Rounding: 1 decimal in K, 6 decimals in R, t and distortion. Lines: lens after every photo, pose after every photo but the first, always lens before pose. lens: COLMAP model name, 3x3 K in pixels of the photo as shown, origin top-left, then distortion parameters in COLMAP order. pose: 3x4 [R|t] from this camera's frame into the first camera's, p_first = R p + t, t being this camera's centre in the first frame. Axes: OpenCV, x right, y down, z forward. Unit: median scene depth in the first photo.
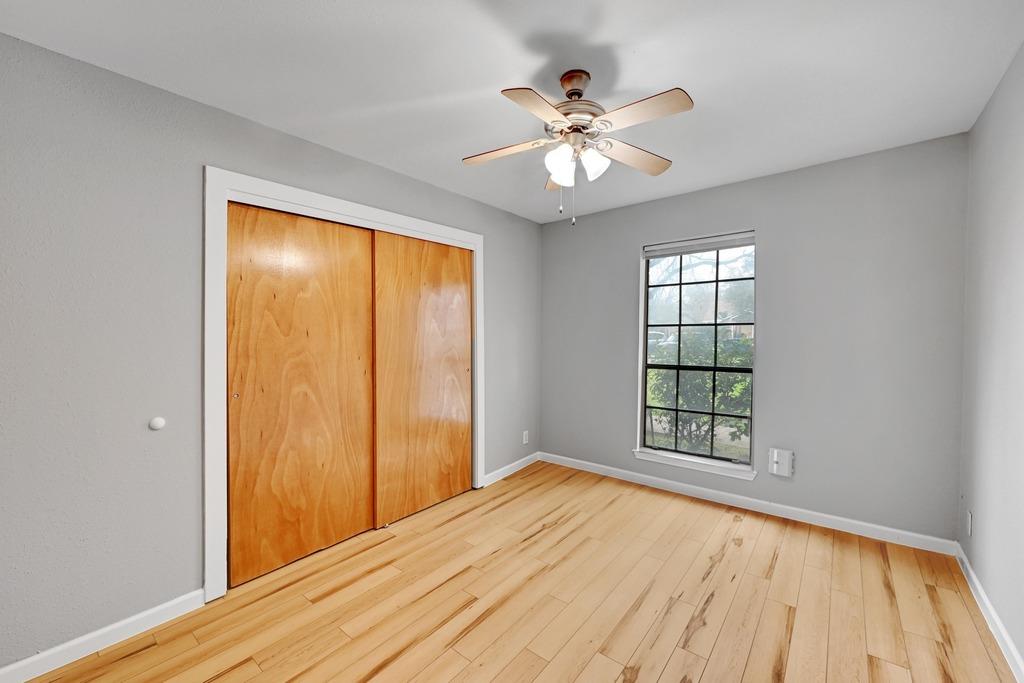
lens RADIAL K [[412.1, 0, 517.3], [0, 412.1, 340.4], [0, 0, 1]] dist [0.002837, -0.001650]
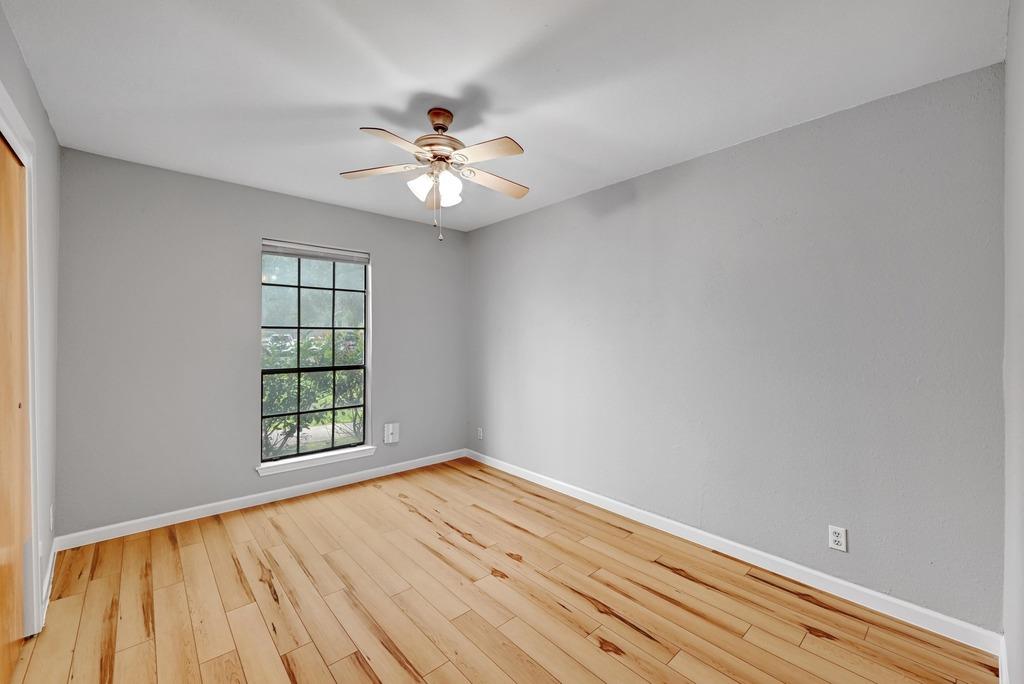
lens RADIAL K [[412.1, 0, 520.1], [0, 412.1, 341.0], [0, 0, 1]] dist [0.002837, -0.001650]
pose [[0.147389, -0.000419, 0.989078, -0.613817], [0.013991, 0.999901, -0.001662, 0.005330], [-0.988980, 0.014084, 0.147381, 0.384548]]
